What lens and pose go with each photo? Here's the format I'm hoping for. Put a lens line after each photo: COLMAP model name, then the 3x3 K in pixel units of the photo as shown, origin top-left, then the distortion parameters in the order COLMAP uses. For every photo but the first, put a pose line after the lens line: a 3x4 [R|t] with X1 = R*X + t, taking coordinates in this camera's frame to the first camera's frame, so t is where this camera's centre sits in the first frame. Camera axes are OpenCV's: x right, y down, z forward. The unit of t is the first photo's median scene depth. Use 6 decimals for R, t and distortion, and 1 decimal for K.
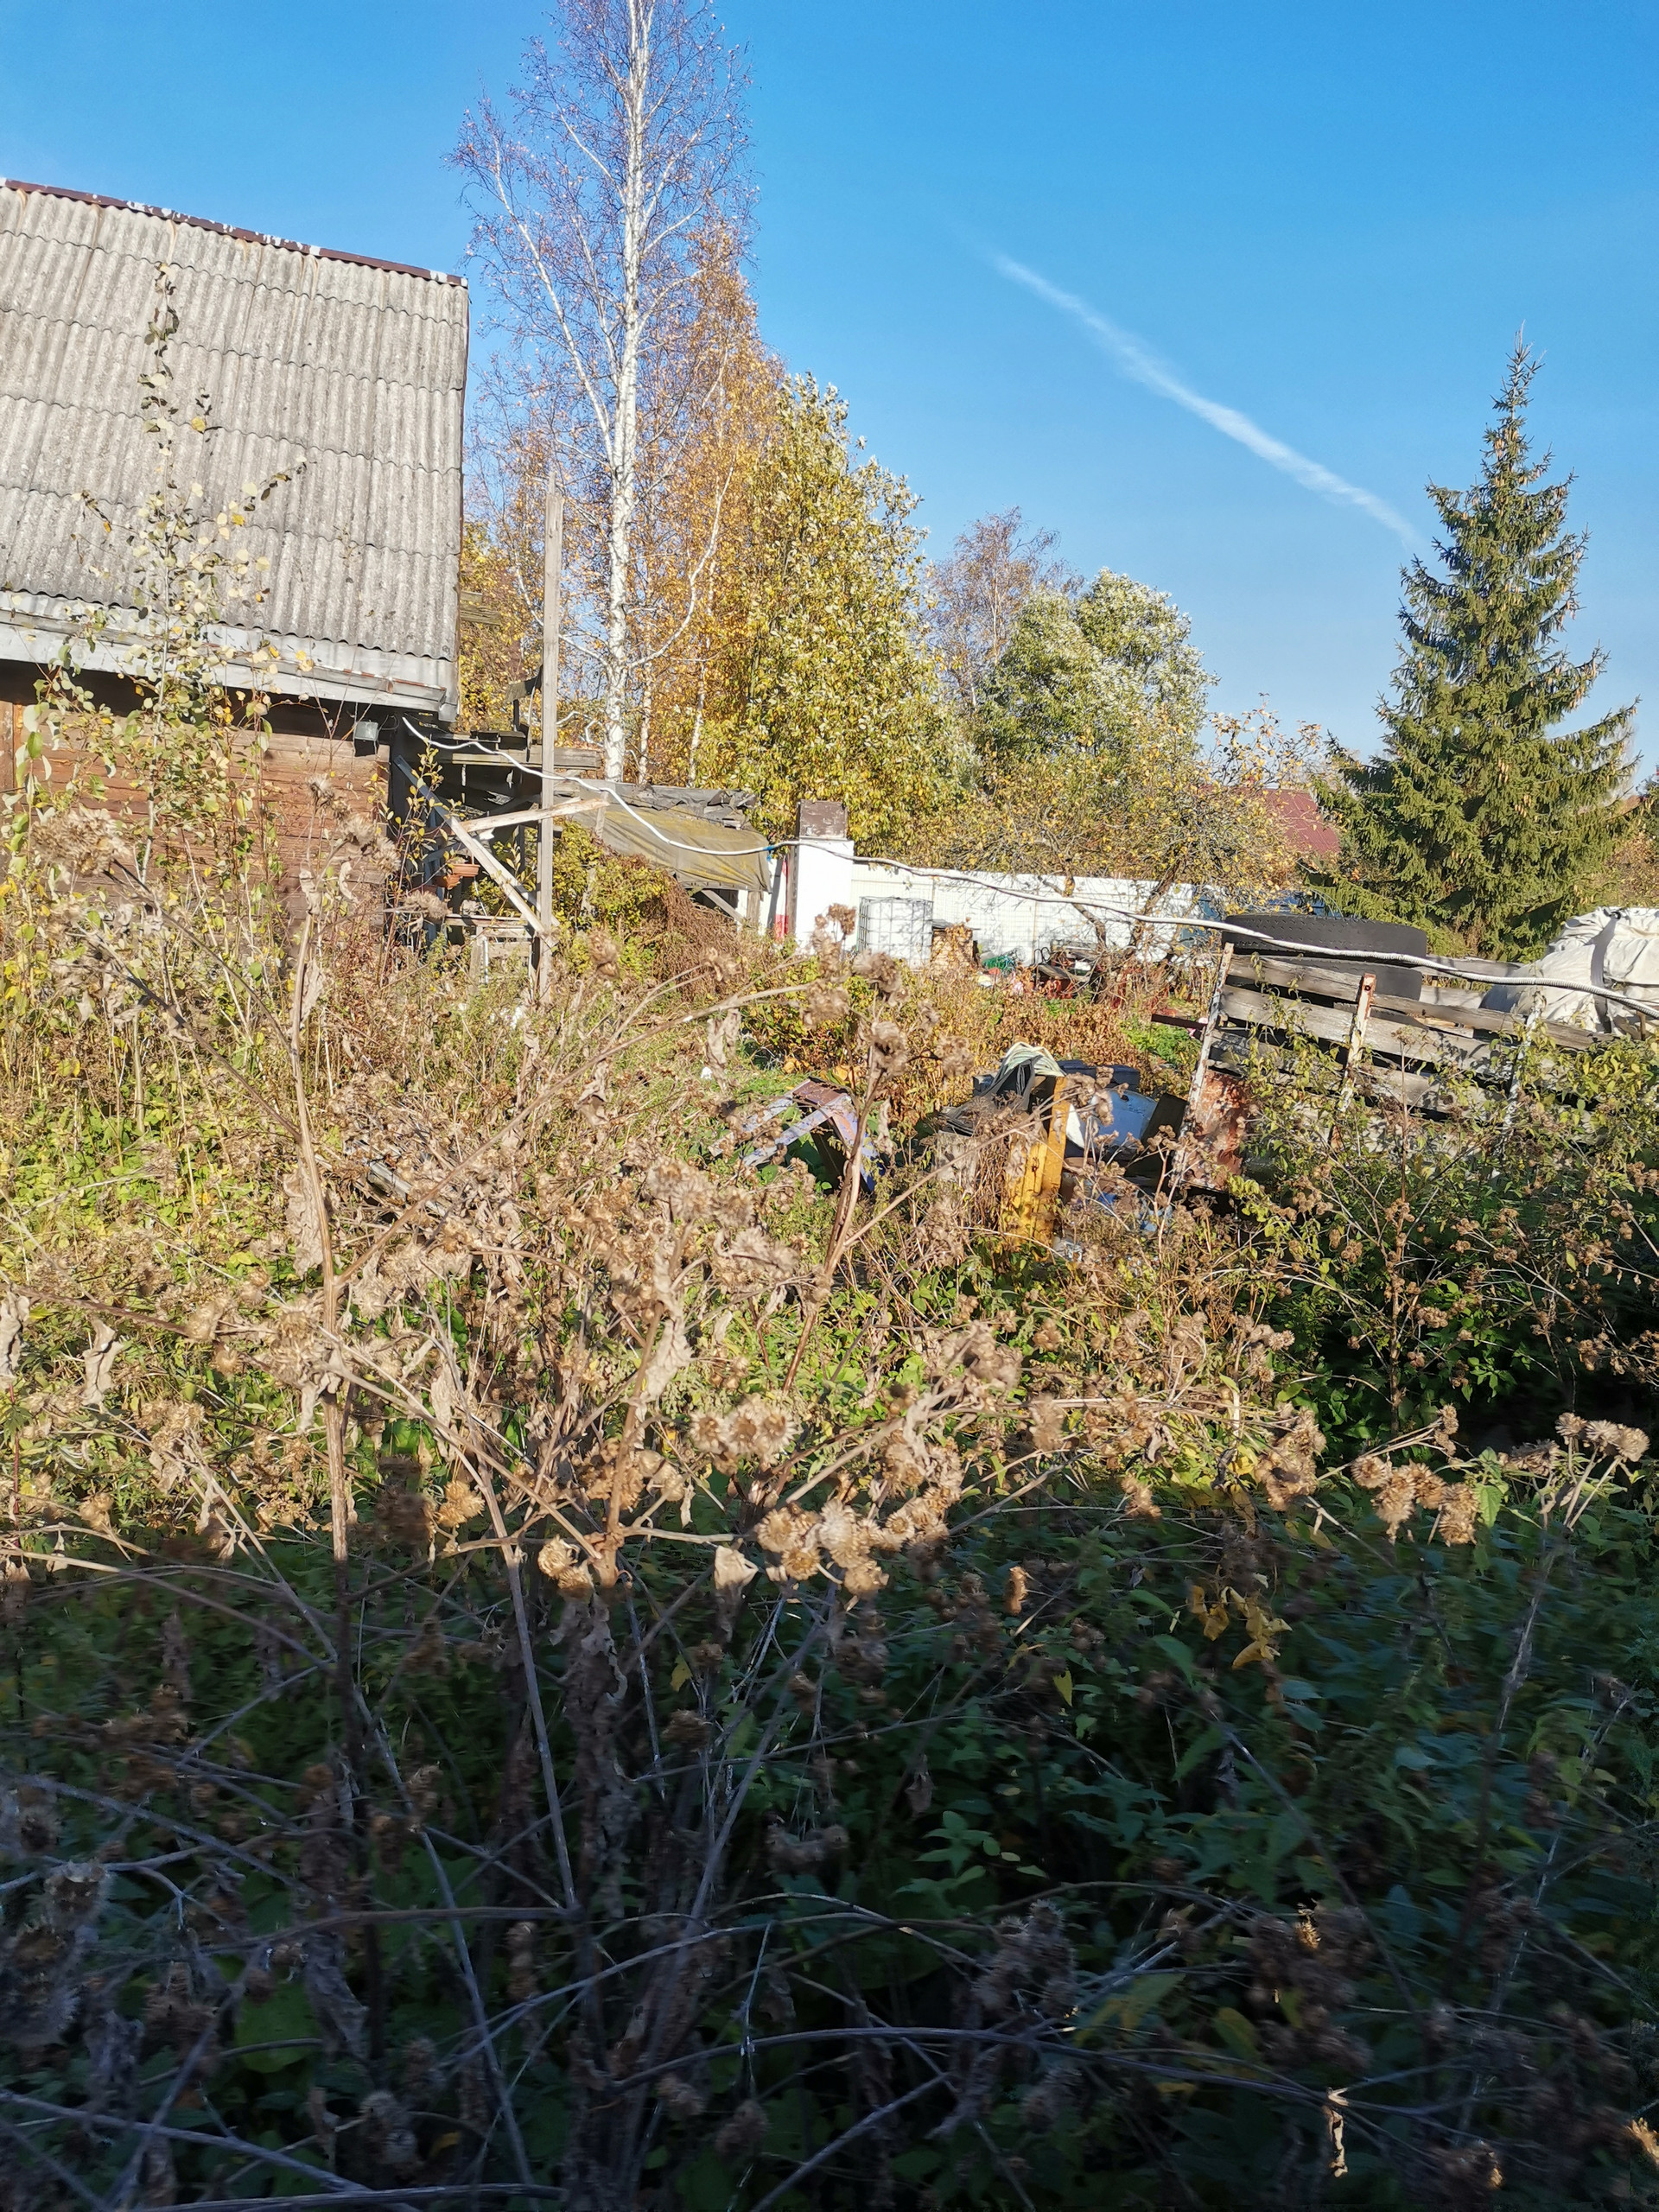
lens RADIAL K [[1630.4, 0, 827.0], [0, 1630.4, 1119.6], [0, 0, 1]] dist [0.058580, -0.109054]
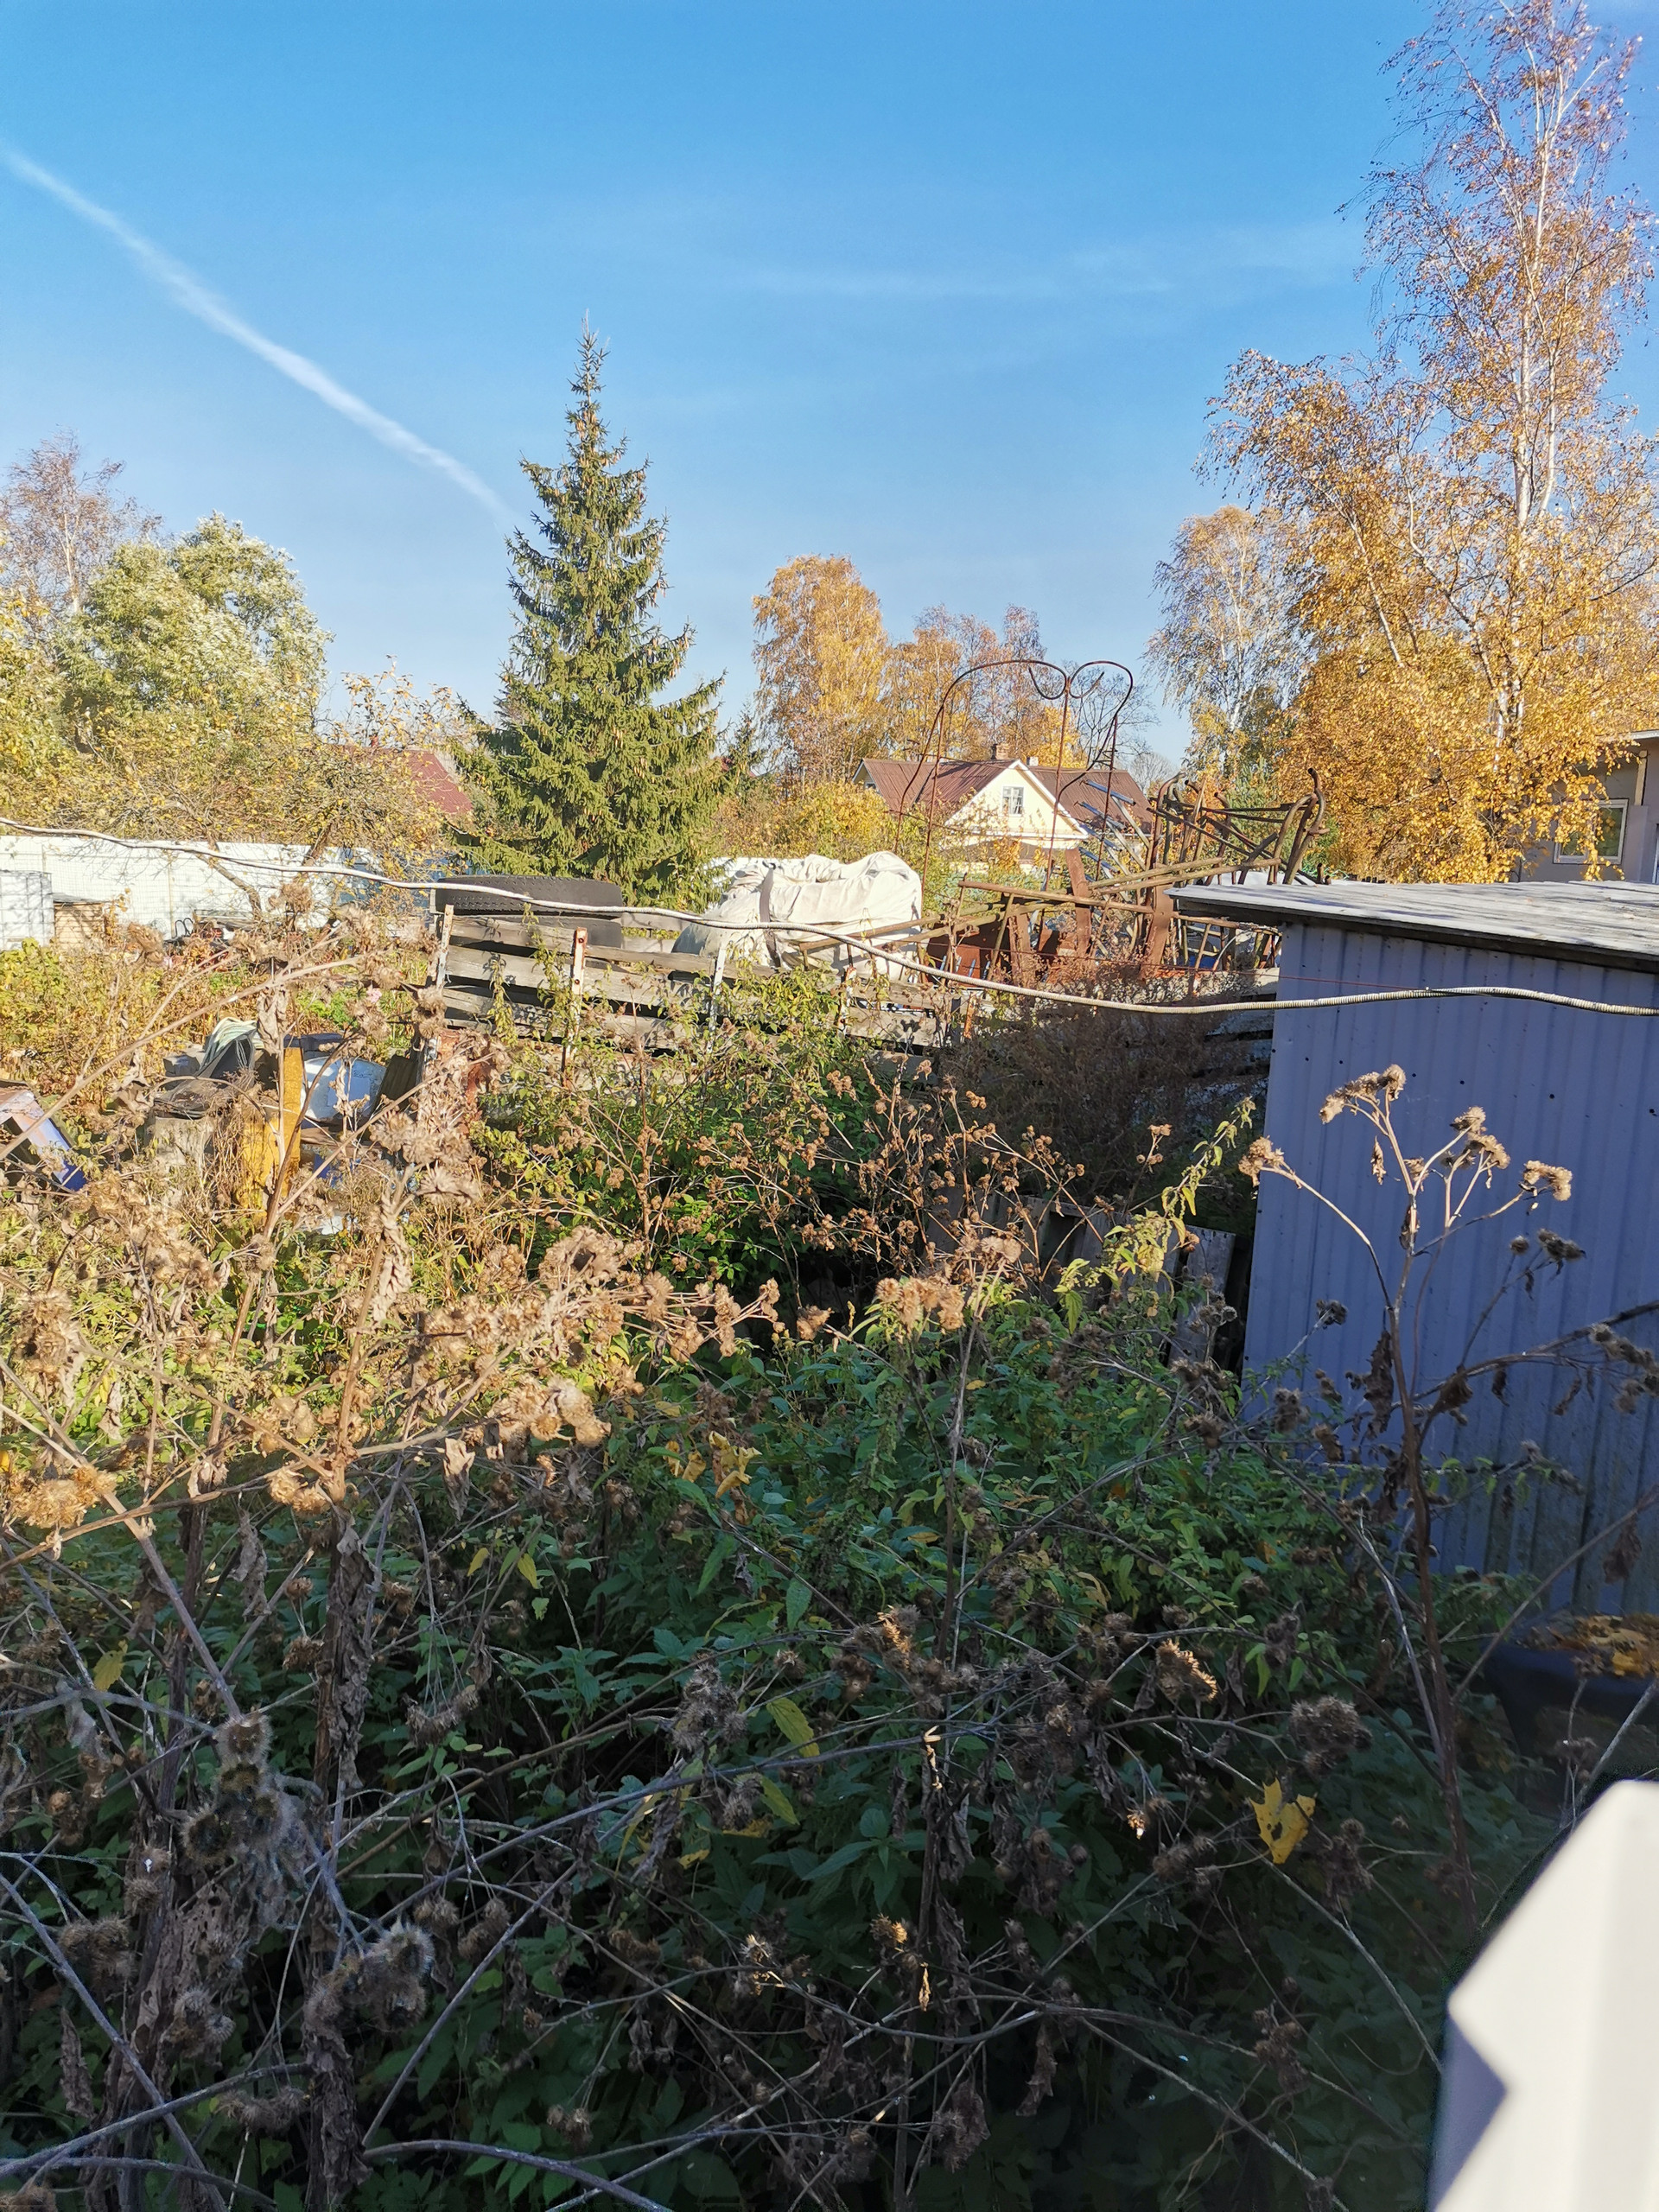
lens RADIAL K [[1659.0, 0, 829.5], [0, 1659.0, 1106.0], [0, 0, 1]] dist [0.049119, 0.000594]
pose [[0.860795, -0.109404, 0.497055, -0.108606], [0.102393, 0.993881, 0.041434, 0.000390], [-0.498546, 0.015229, 0.866729, -0.049839]]
